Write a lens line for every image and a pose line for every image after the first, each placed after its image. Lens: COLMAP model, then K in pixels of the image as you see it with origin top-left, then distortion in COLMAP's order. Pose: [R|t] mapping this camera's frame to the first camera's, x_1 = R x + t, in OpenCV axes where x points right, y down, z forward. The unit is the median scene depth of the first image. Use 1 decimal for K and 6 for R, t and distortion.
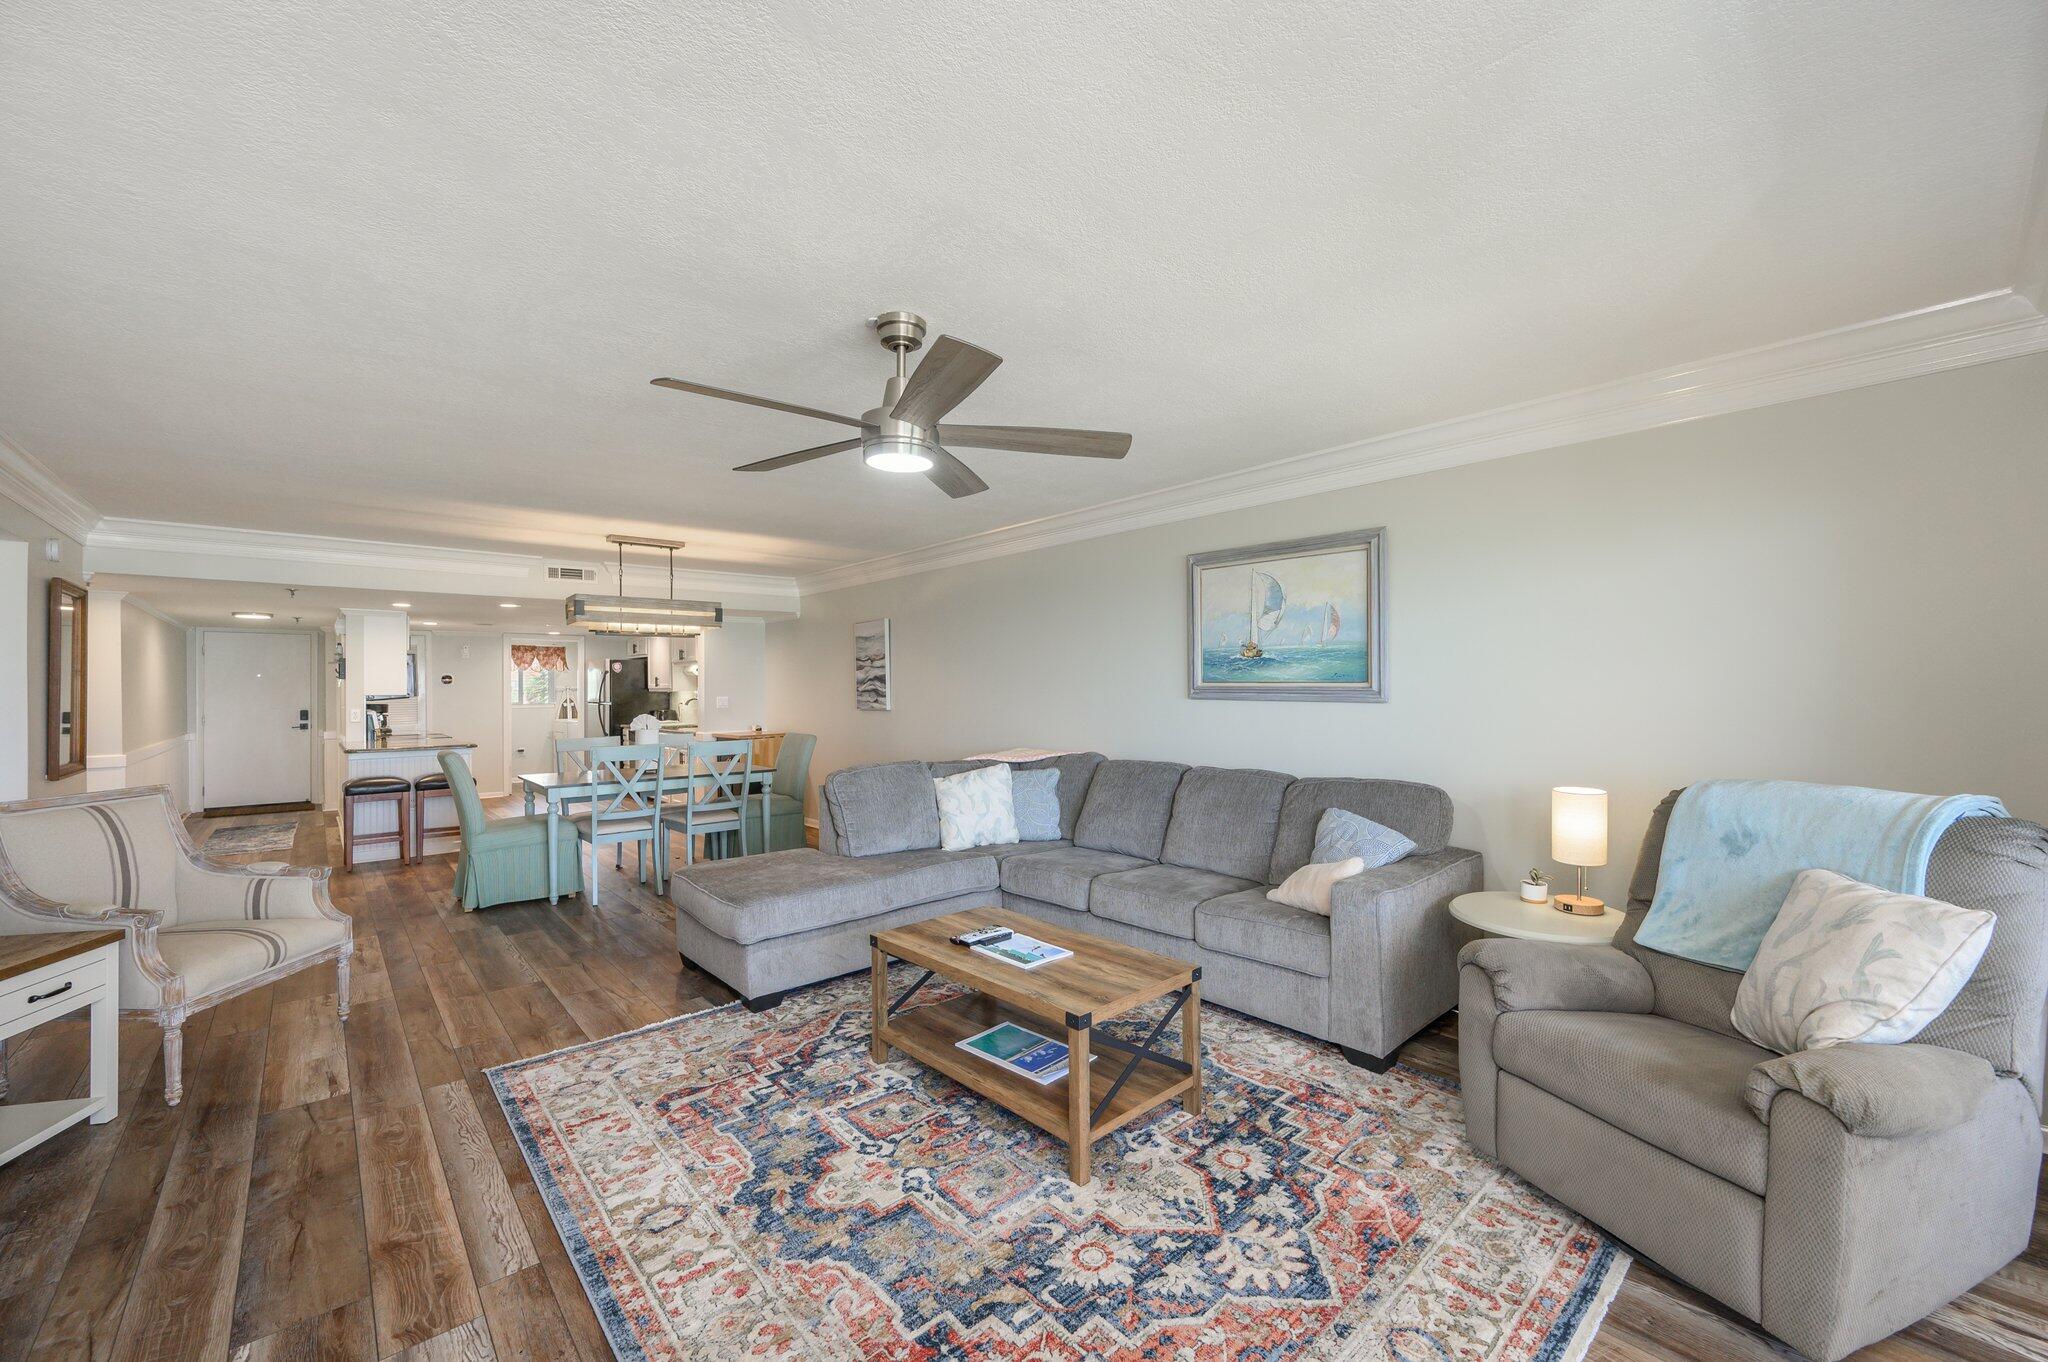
lens RADIAL K [[808.8, 0, 1031.9], [0, 808.8, 687.4], [0, 0, 1]] dist [-0.000643, -0.000338]
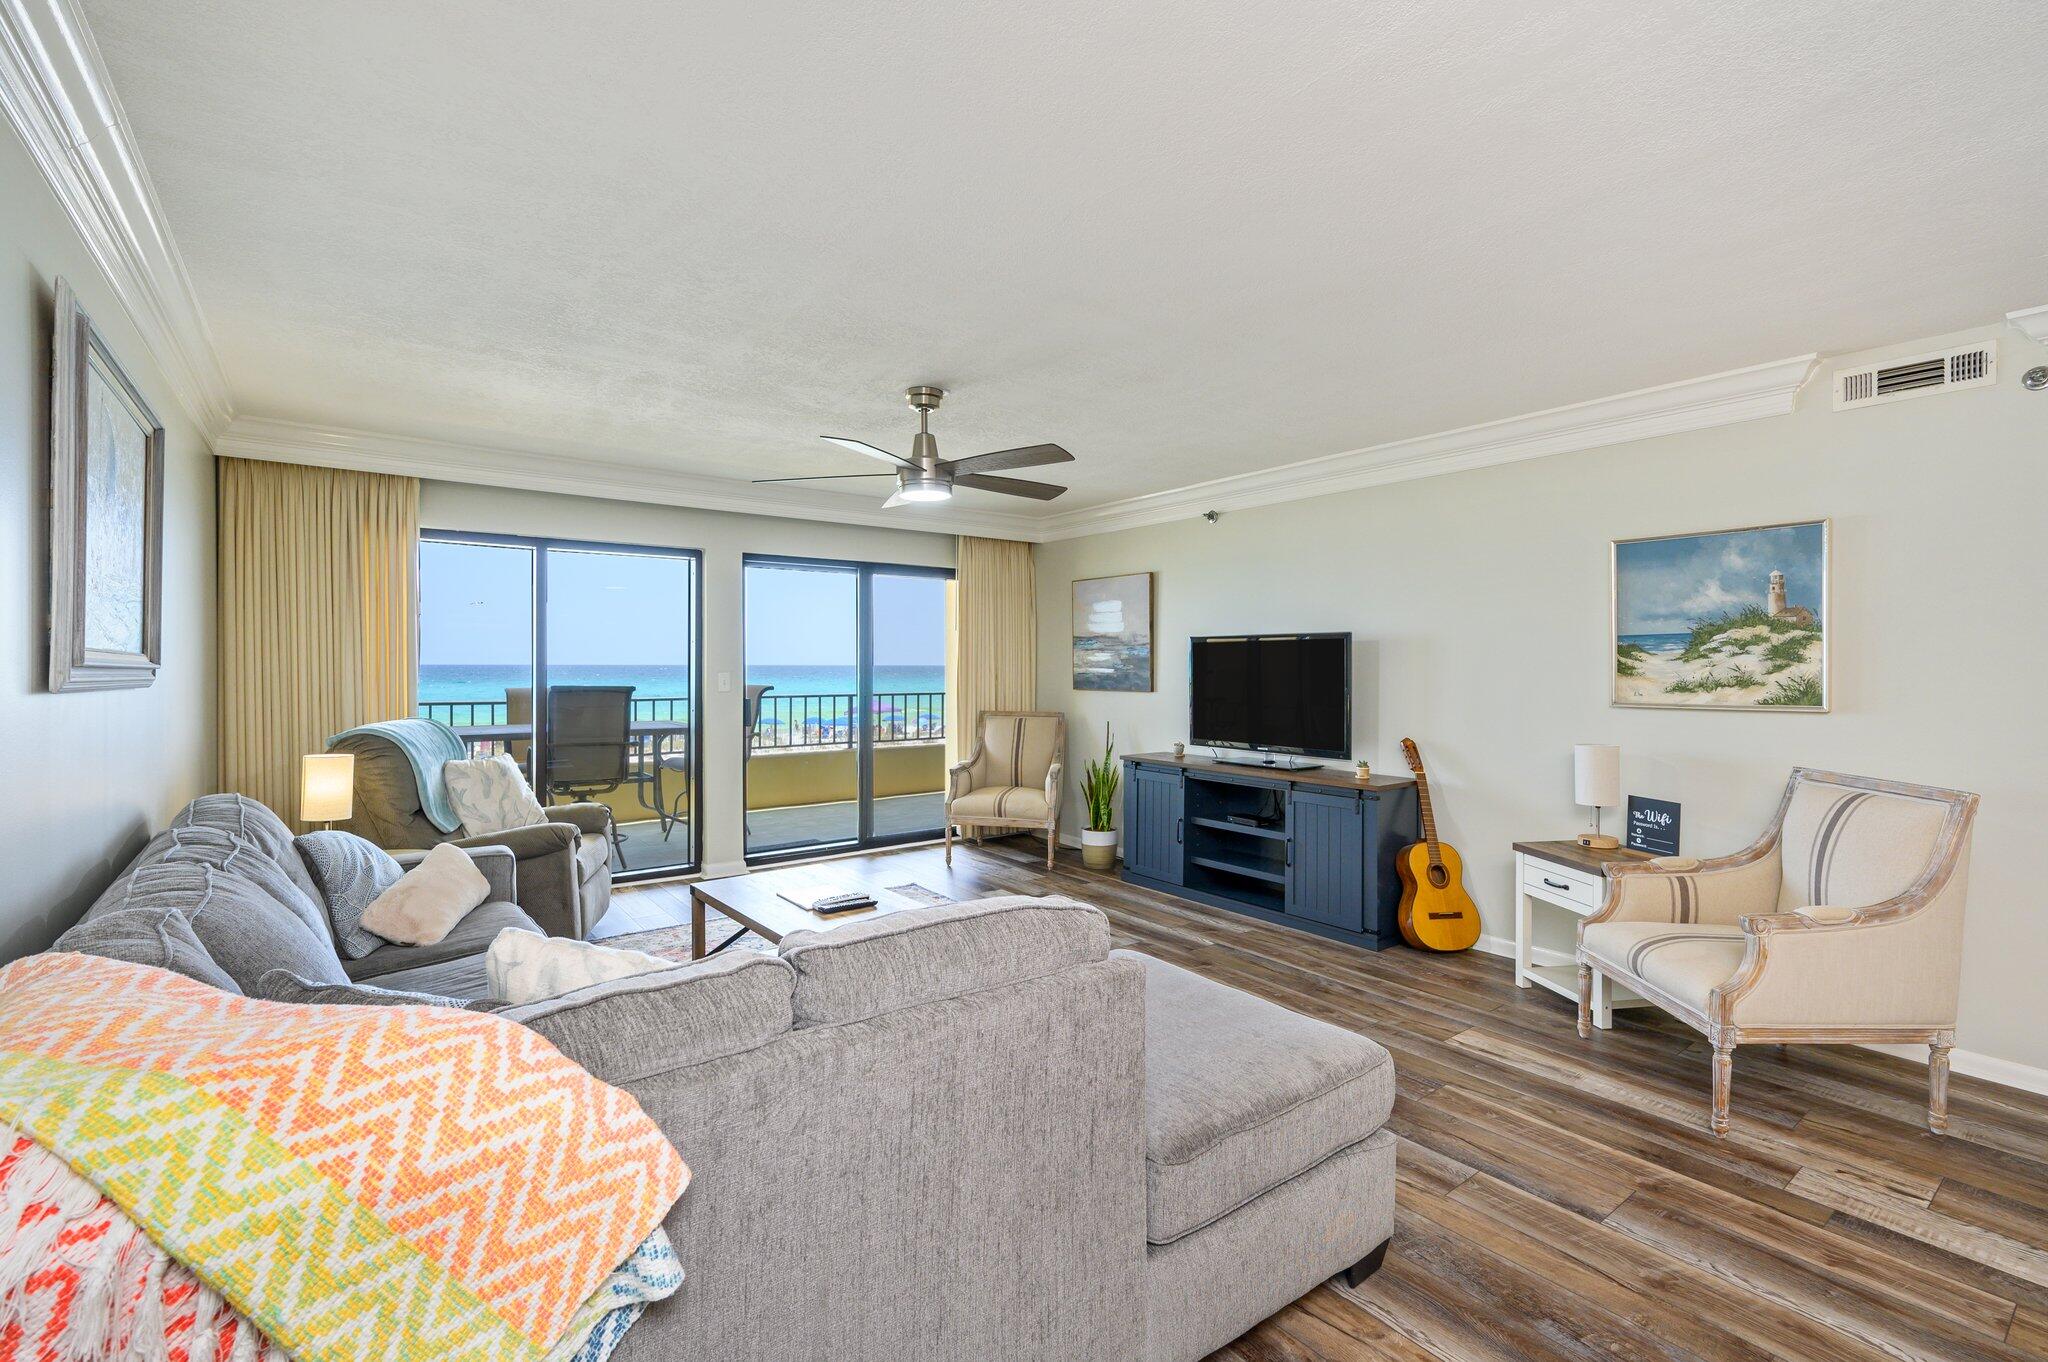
lens RADIAL K [[908.7, 0, 1023.0], [0, 908.7, 676.0], [0, 0, 1]] dist [0.001406, 0.000257]
pose [[-0.996290, 0.004642, 0.085935, -0.389064], [0.005757, 0.999902, 0.012731, 0.006217], [-0.085868, 0.013178, -0.996219, 2.145892]]
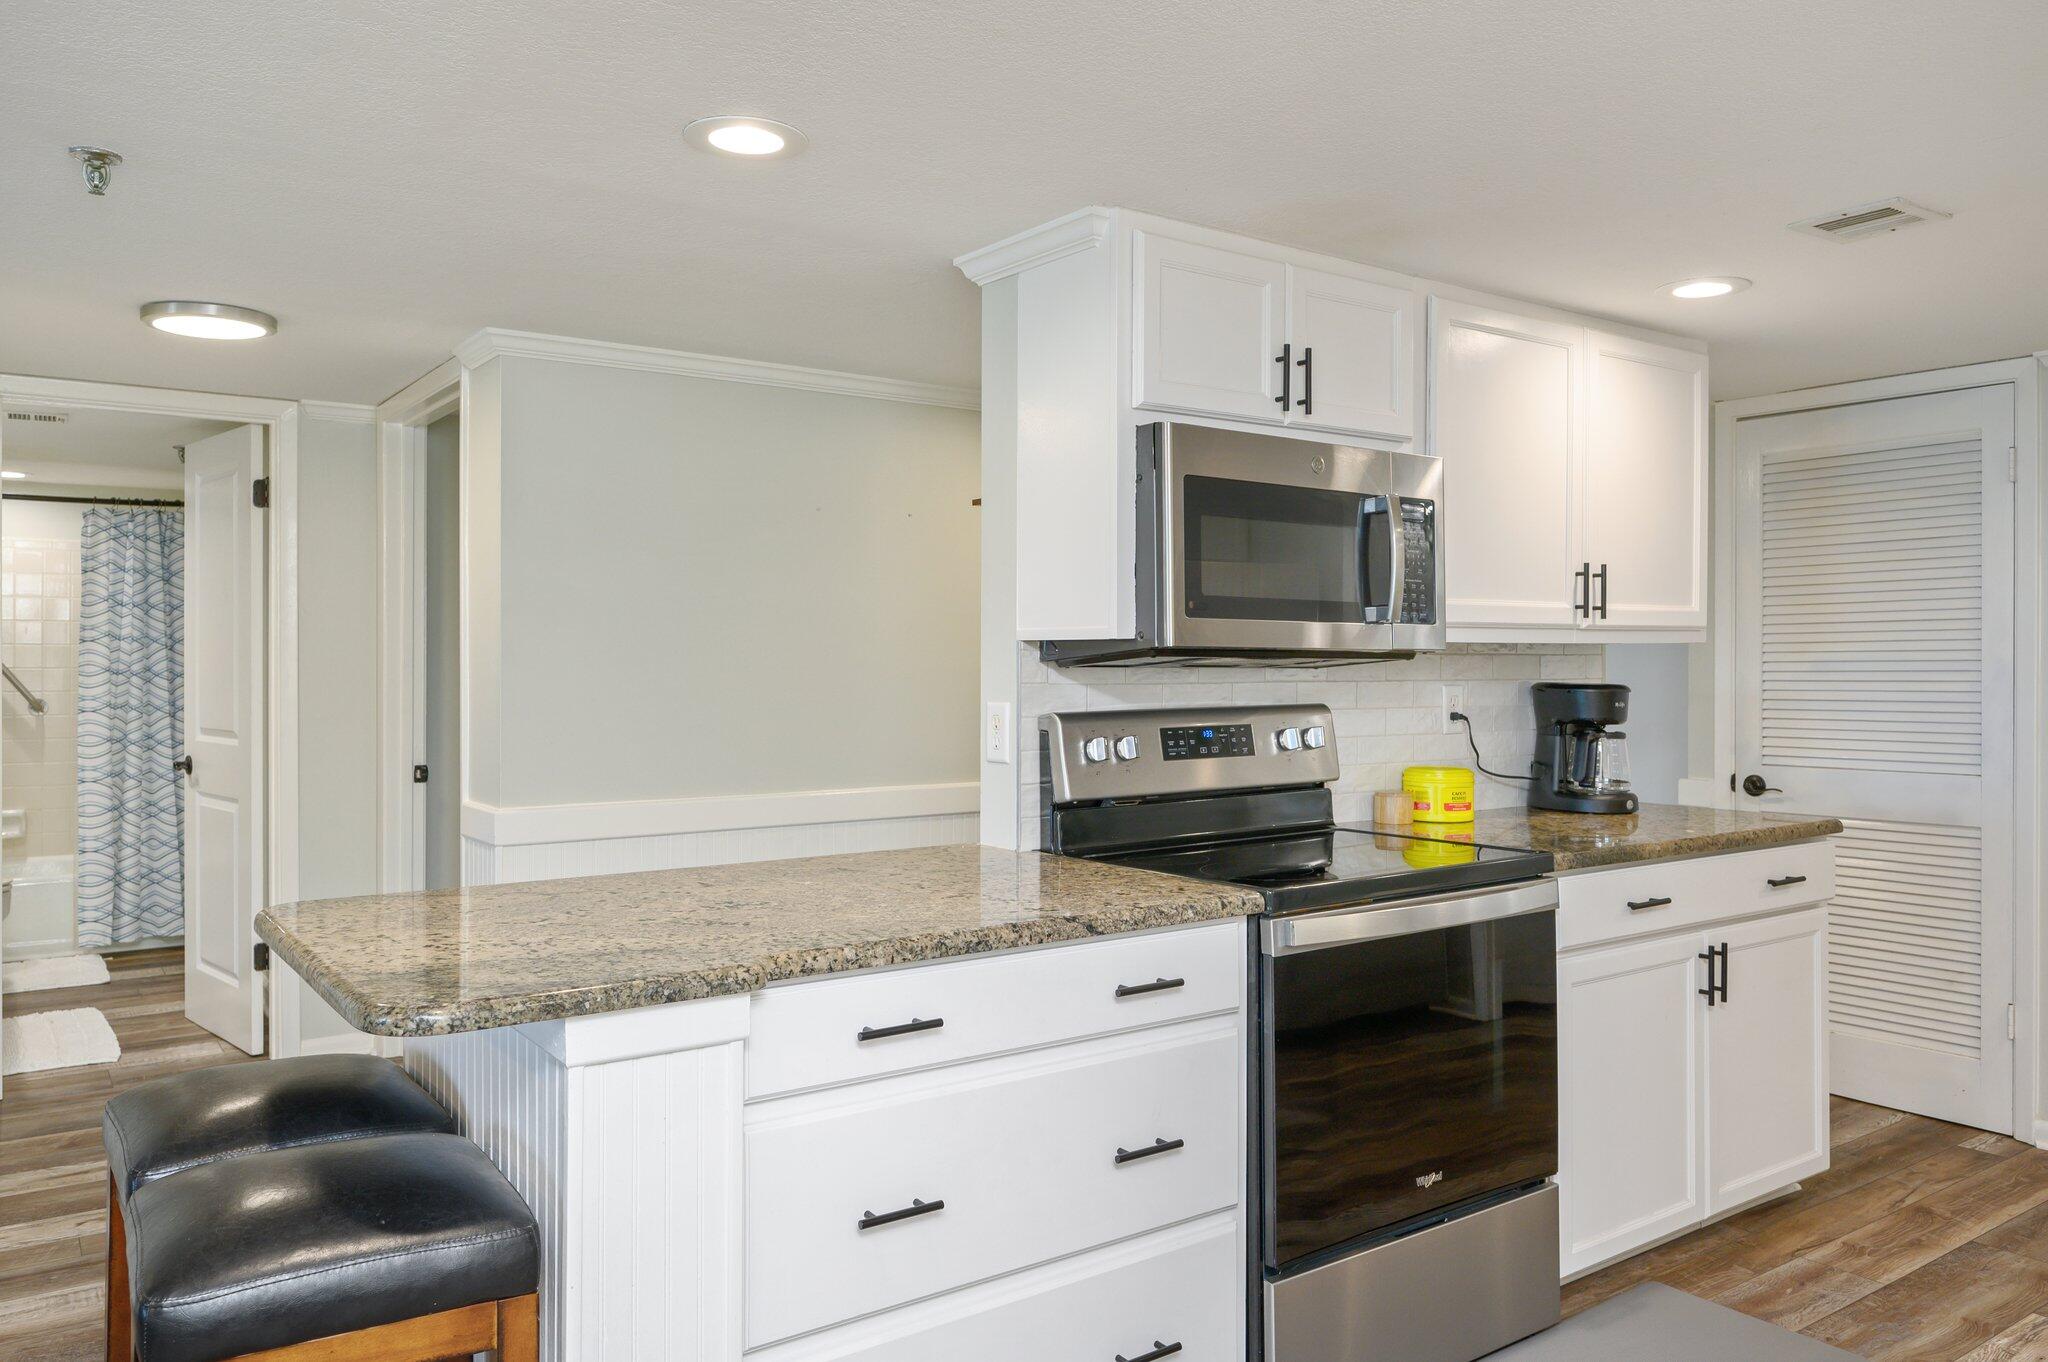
lens RADIAL K [[1465.3, 0, 1024.5], [0, 1465.3, 656.6], [0, 0, 1]] dist [-0.004017, 0.000888]
pose [[-0.110662, 0.007016, -0.993833, -1.119495], [-0.000482, 0.999975, 0.007113, 0.028372], [0.993858, 0.001266, -0.110656, 2.680488]]
